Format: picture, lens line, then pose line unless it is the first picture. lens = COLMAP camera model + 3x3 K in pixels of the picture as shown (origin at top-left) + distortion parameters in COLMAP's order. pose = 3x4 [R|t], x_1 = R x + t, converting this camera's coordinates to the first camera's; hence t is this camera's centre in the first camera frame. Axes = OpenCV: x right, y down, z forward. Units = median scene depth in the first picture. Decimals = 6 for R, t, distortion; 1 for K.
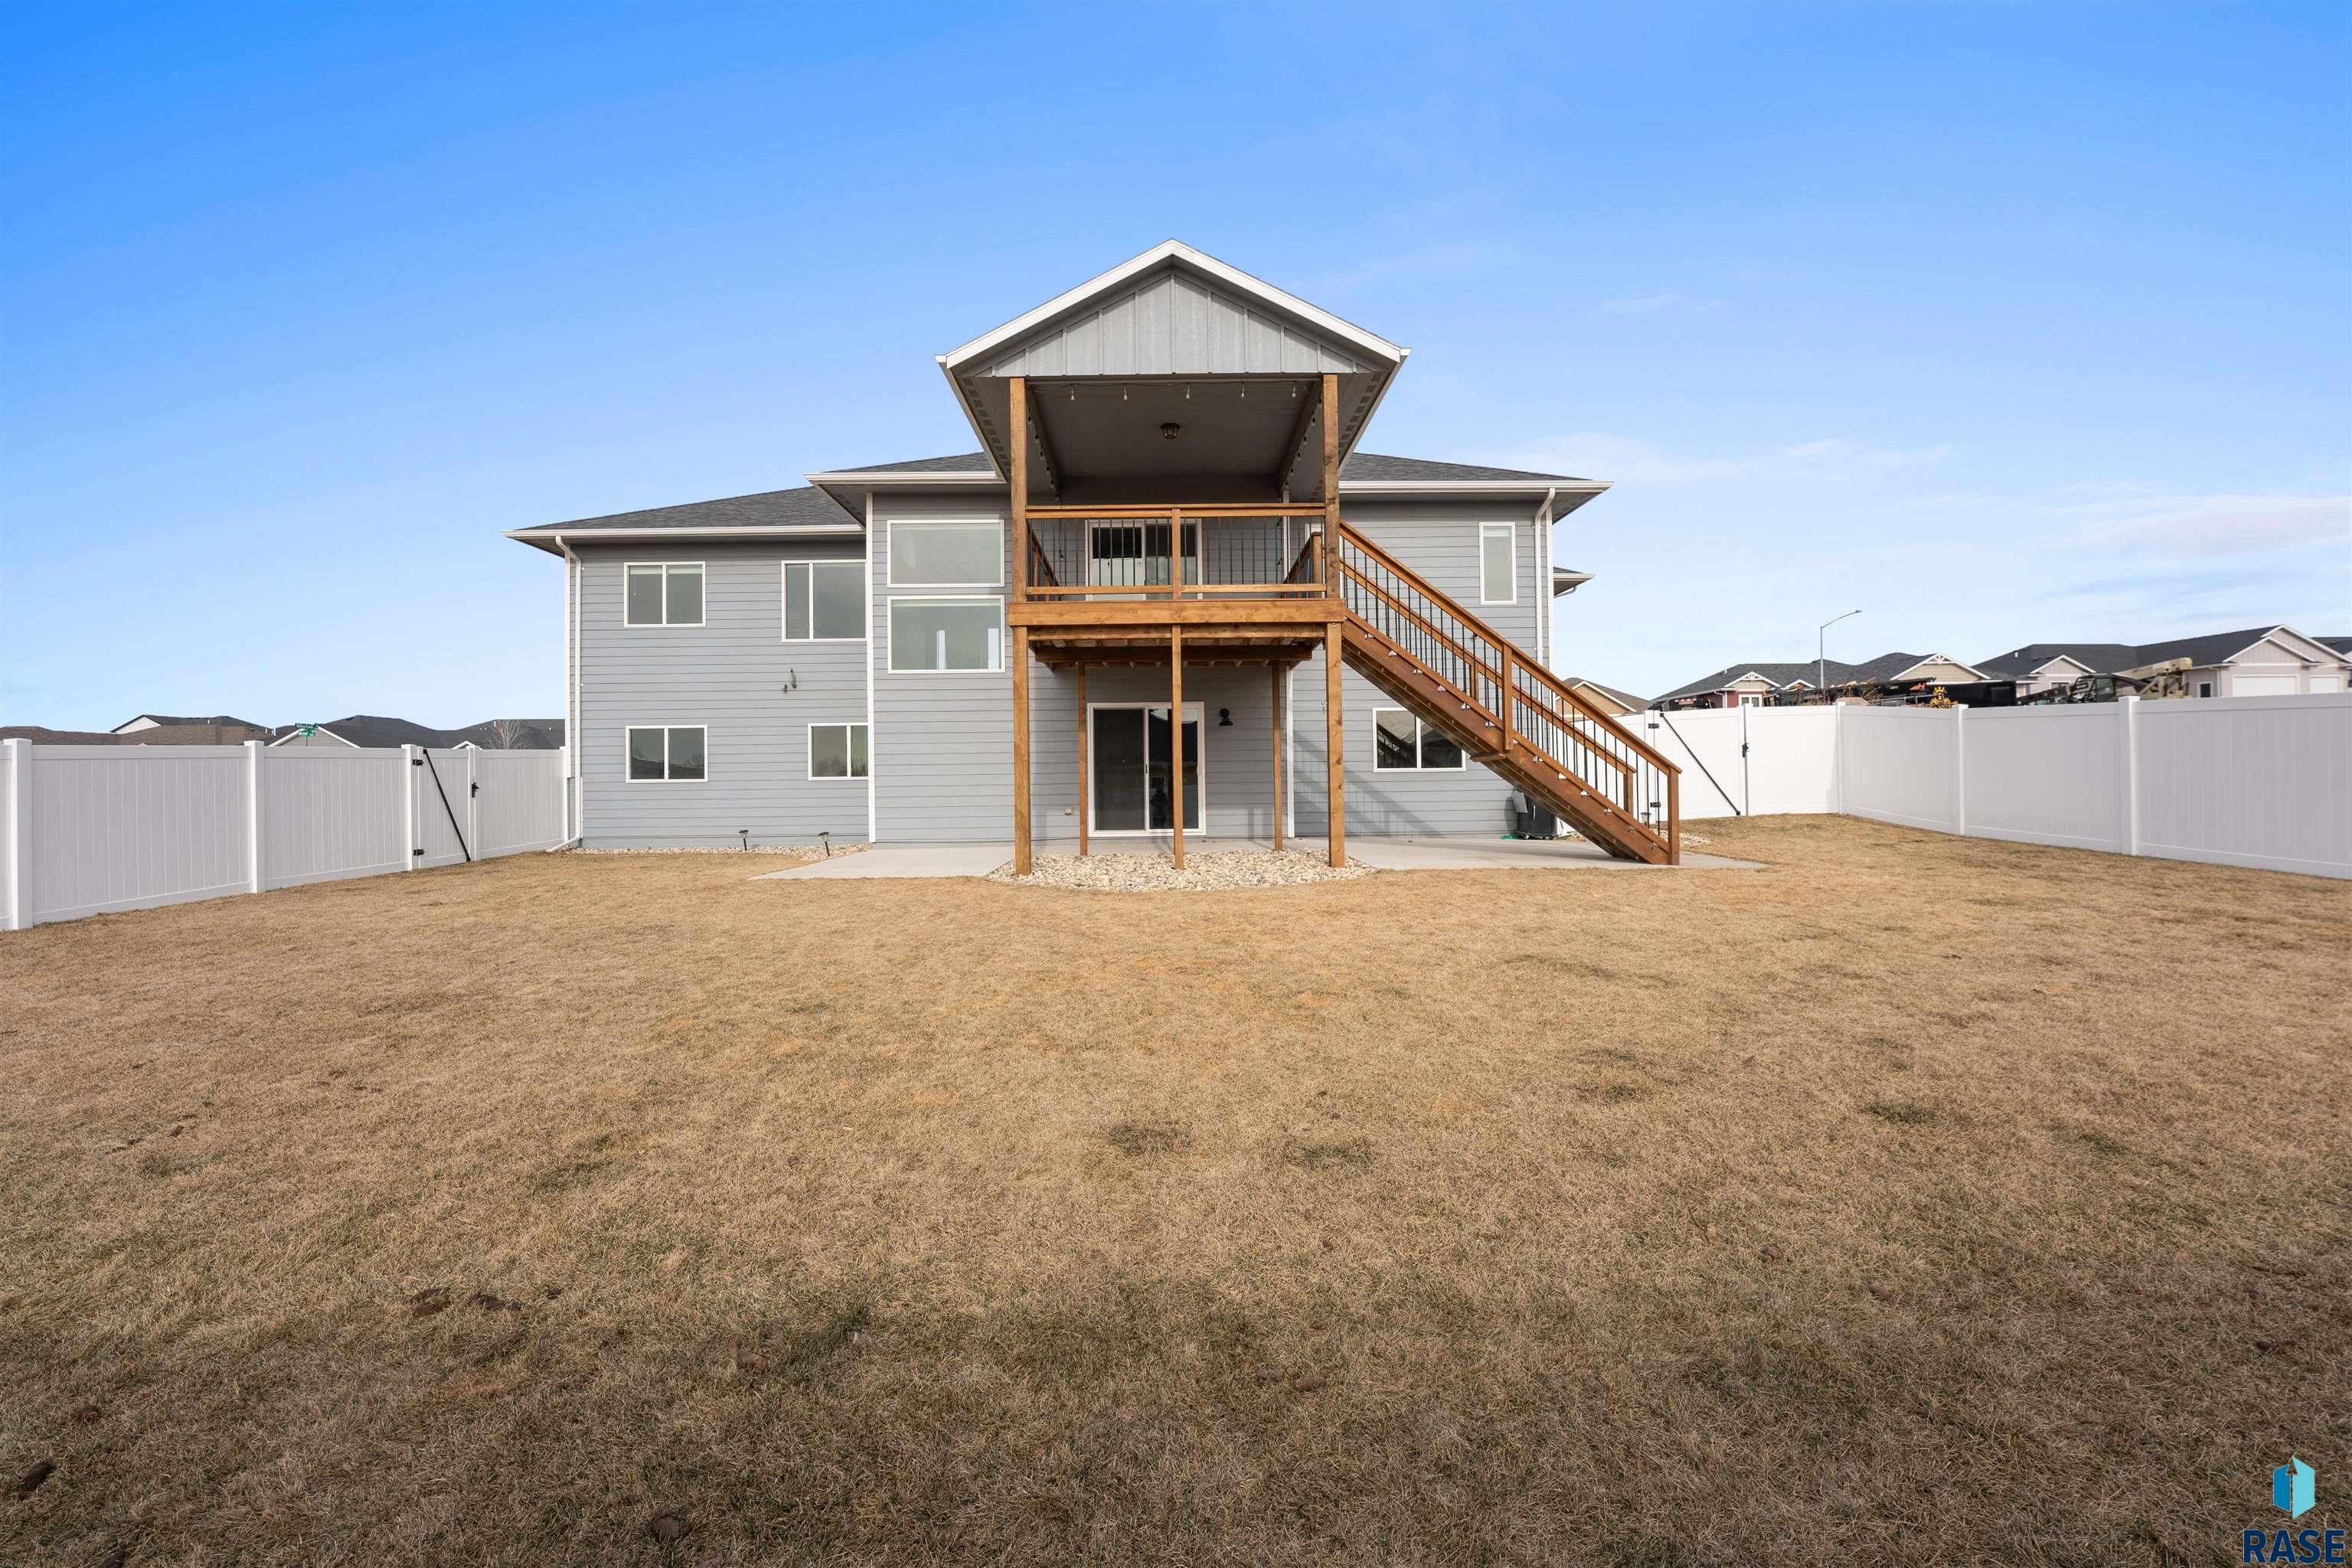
lens RADIAL K [[971.8, 0, 1180.9], [0, 971.8, 772.3], [0, 0, 1]] dist [-0.031678, 0.004763]
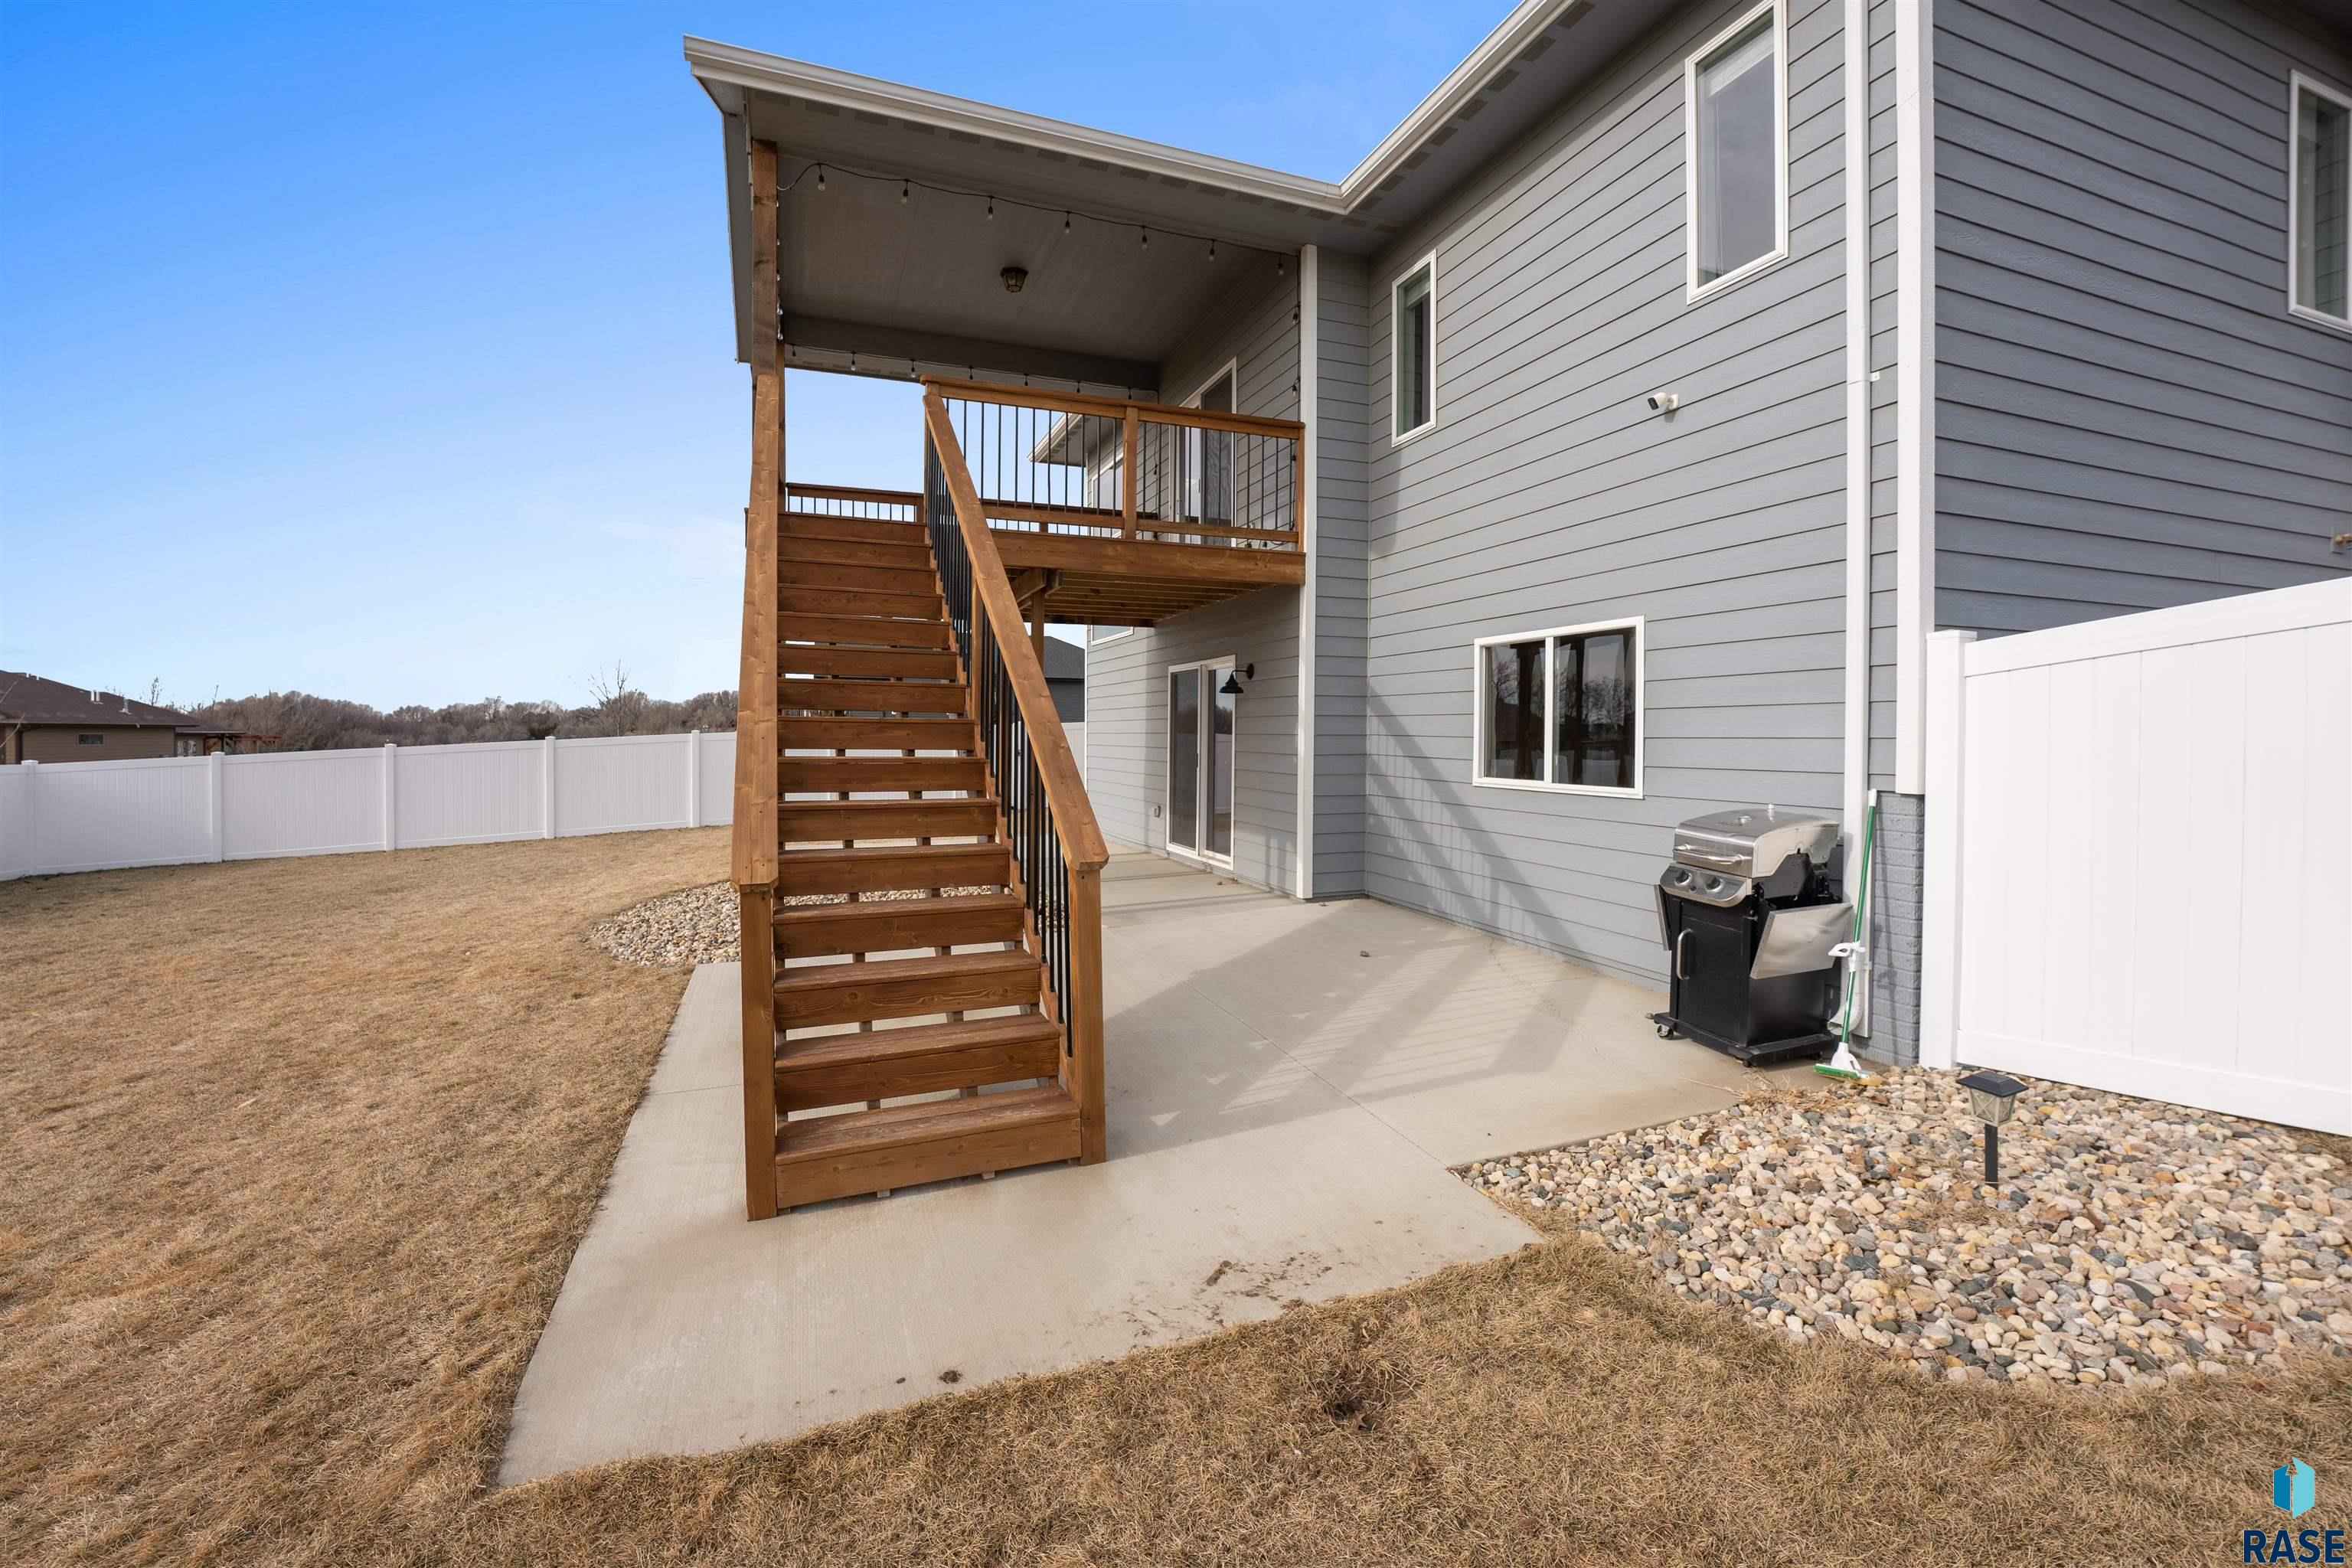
lens RADIAL K [[971.8, 0, 1160.8], [0, 971.8, 746.6], [0, 0, 1]] dist [-0.031678, 0.004763]
pose [[0.326733, 0.027530, -0.944716, 0.594264], [0.009128, 0.999437, 0.032282, -0.034867], [0.945073, -0.019171, 0.326297, 0.752603]]
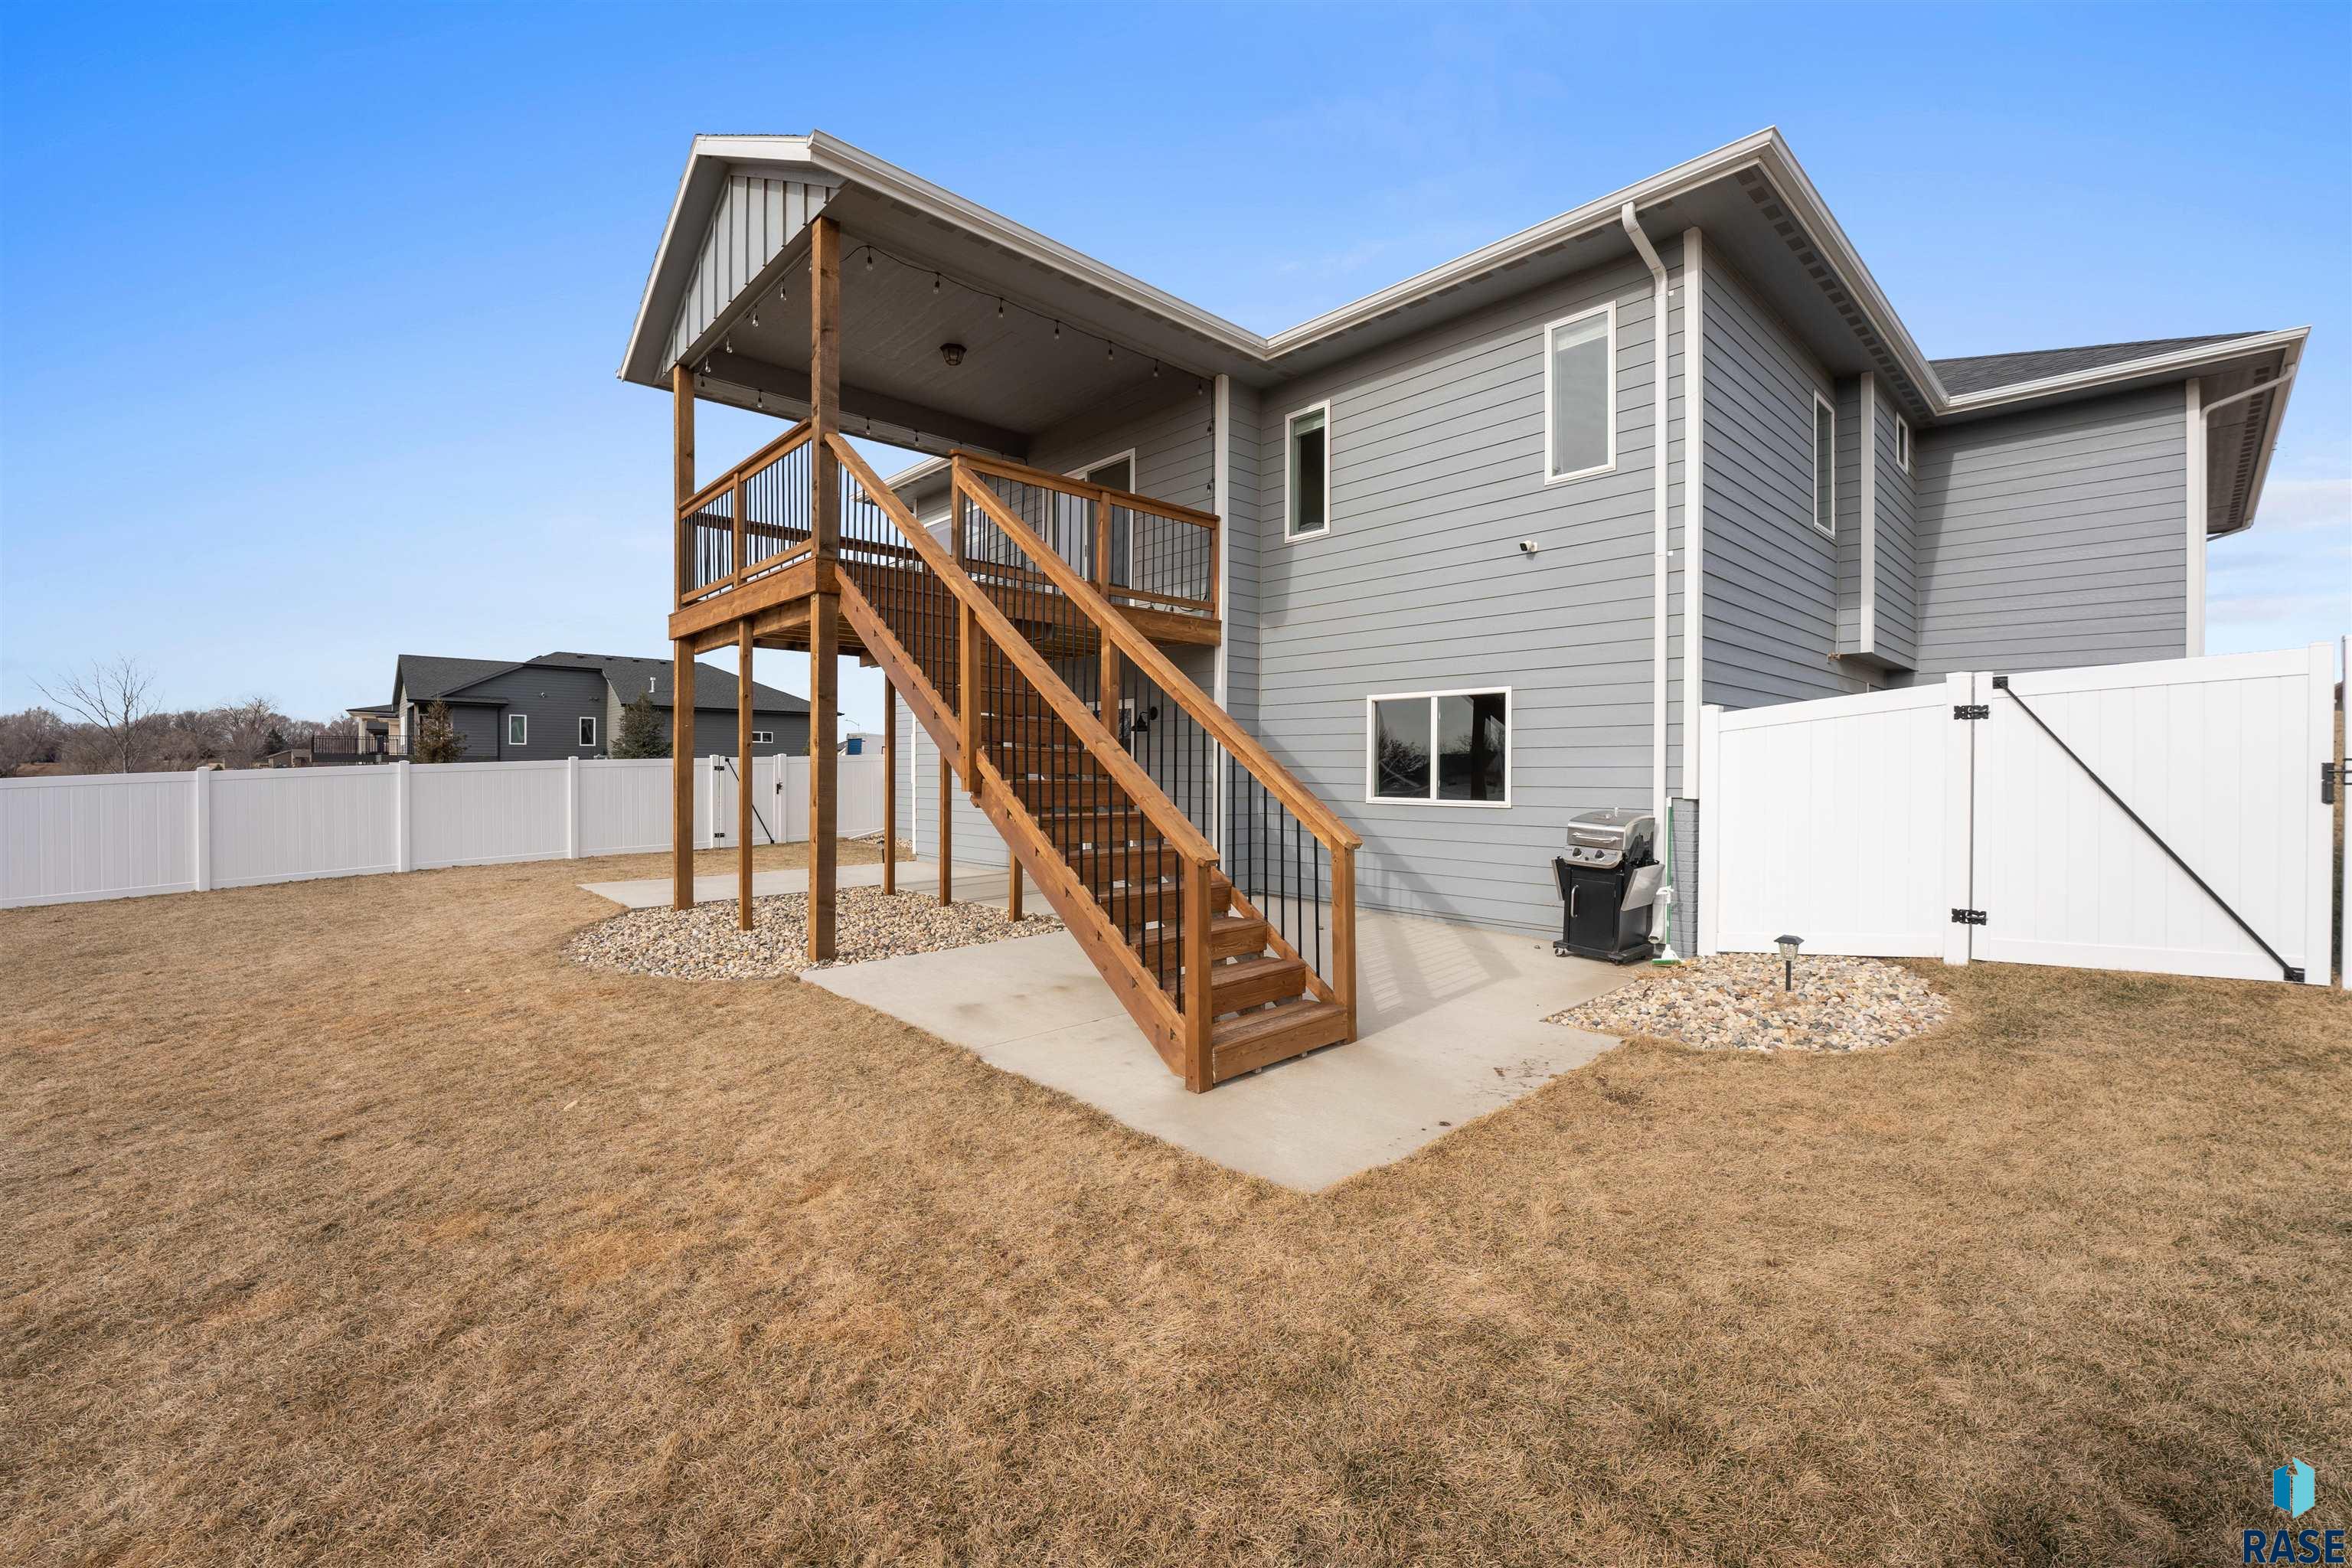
lens RADIAL K [[971.8, 0, 1160.1], [0, 971.8, 778.9], [0, 0, 1]] dist [-0.031678, 0.004763]
pose [[0.661057, 0.022986, -0.749984, 0.589288], [-0.001429, 0.999567, 0.029376, -0.033986], [0.750334, -0.018347, 0.660804, 0.529757]]
